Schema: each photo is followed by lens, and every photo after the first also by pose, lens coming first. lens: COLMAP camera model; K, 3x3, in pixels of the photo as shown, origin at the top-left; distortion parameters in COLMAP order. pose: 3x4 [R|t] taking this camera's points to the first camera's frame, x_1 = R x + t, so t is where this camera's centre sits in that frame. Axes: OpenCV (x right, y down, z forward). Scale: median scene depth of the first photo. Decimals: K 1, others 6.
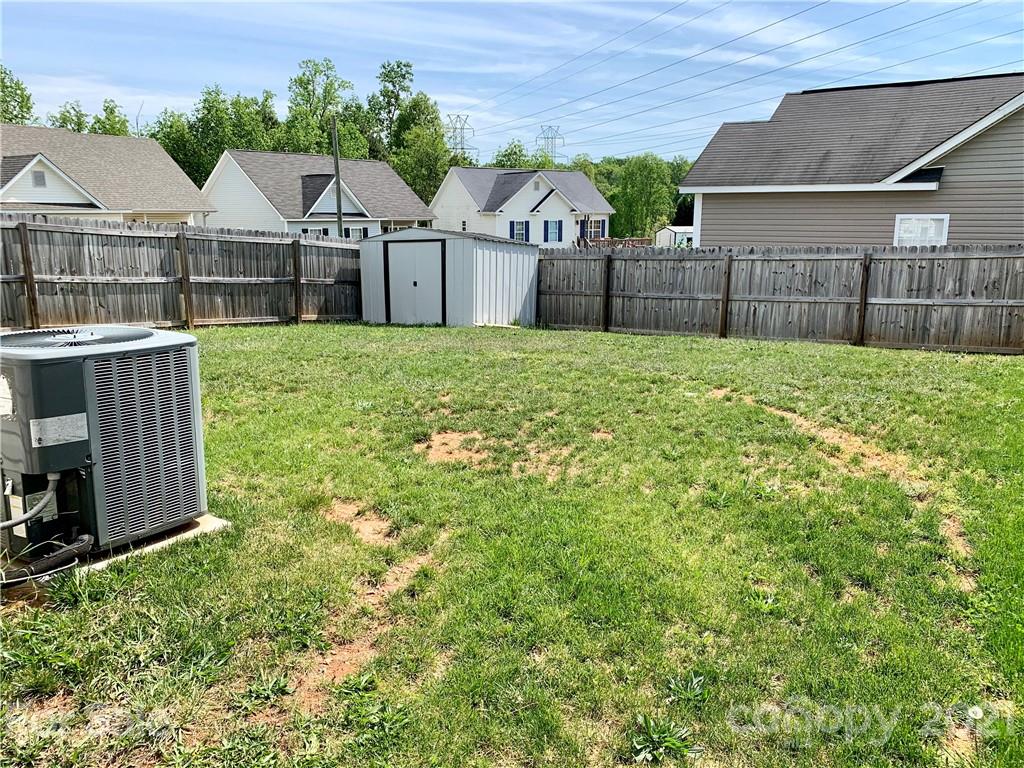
lens RADIAL K [[777.2, 0, 507.5], [0, 777.2, 383.3], [0, 0, 1]] dist [-0.021184, 0.033208]
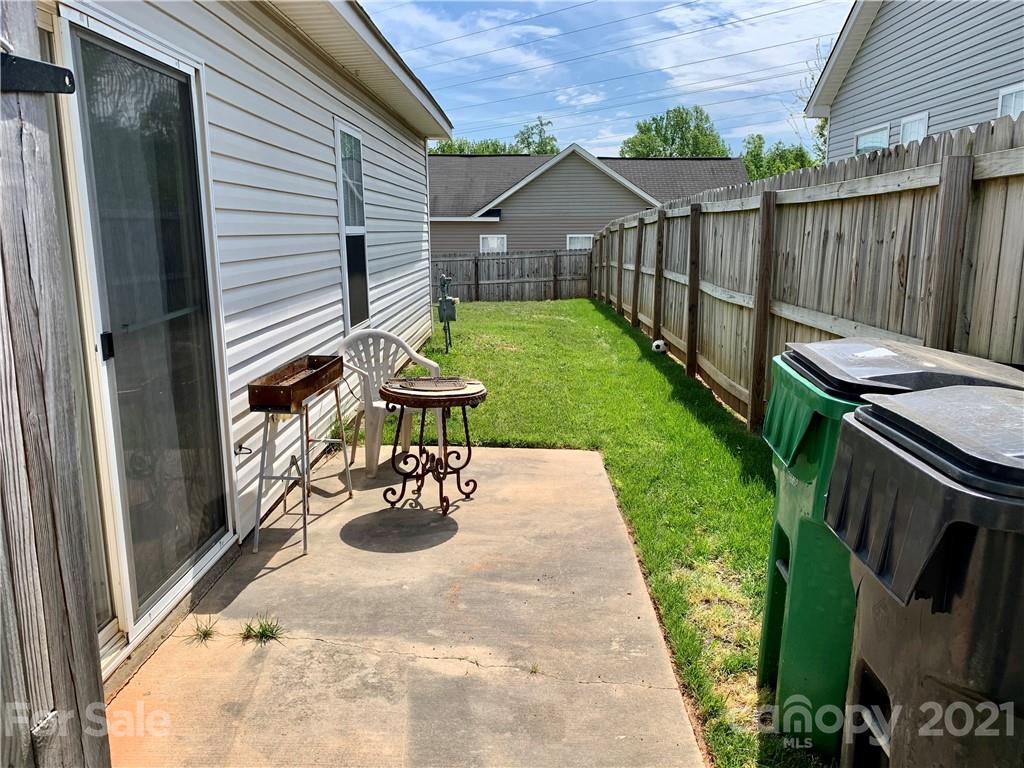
lens RADIAL K [[777.2, 0, 510.4], [0, 777.2, 385.6], [0, 0, 1]] dist [-0.021184, 0.033208]
pose [[0.829817, -0.108813, 0.547324, -0.454037], [0.118408, 0.992804, 0.017855, 0.100520], [-0.545329, 0.049992, 0.836730, -0.505933]]
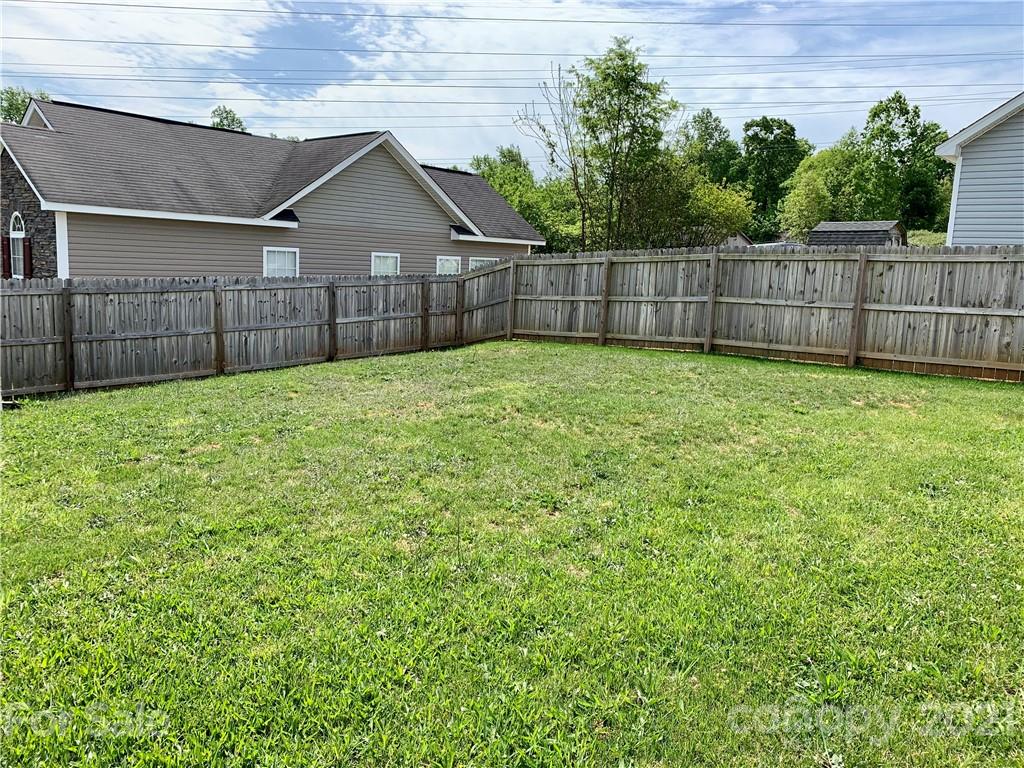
lens RADIAL K [[777.2, 0, 512.6], [0, 777.2, 377.7], [0, 0, 1]] dist [-0.021184, 0.033208]
pose [[0.146221, -0.140023, 0.979292, -0.619143], [0.163139, 0.979791, 0.115736, -0.105246], [-0.975707, 0.142838, 0.166109, 0.499289]]
